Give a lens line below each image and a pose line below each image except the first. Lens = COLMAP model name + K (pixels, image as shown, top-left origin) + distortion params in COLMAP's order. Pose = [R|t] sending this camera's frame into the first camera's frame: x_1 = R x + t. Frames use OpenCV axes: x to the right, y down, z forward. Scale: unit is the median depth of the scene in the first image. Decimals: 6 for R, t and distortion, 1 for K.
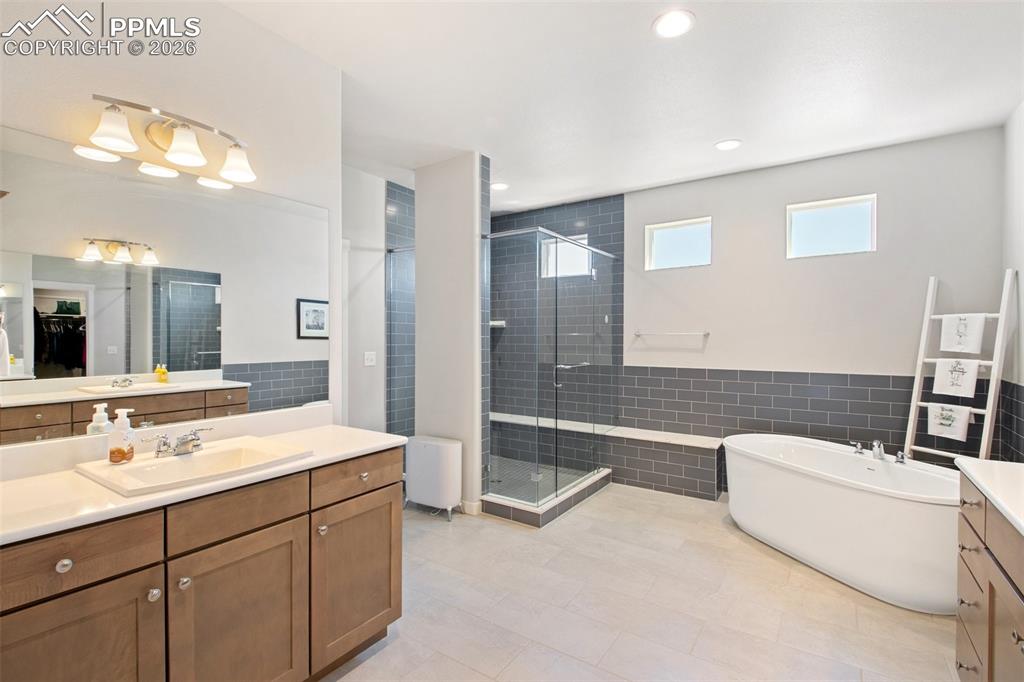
lens RADIAL K [[475.6, 0, 506.6], [0, 475.6, 339.9], [0, 0, 1]] dist [0.027005, -0.004253]
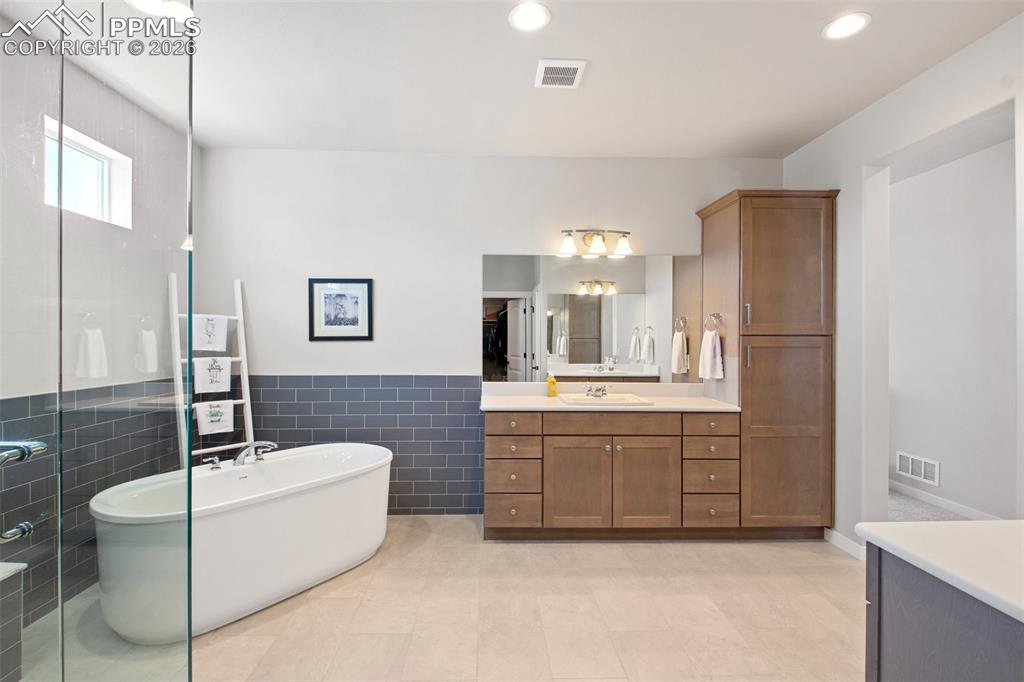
lens RADIAL K [[475.6, 0, 505.8], [0, 475.6, 335.9], [0, 0, 1]] dist [0.027005, -0.004253]
pose [[-0.569528, -0.002439, 0.821968, -0.293833], [0.003847, 0.999977, 0.005632, -0.010806], [-0.821963, 0.006370, -0.569505, 1.078655]]
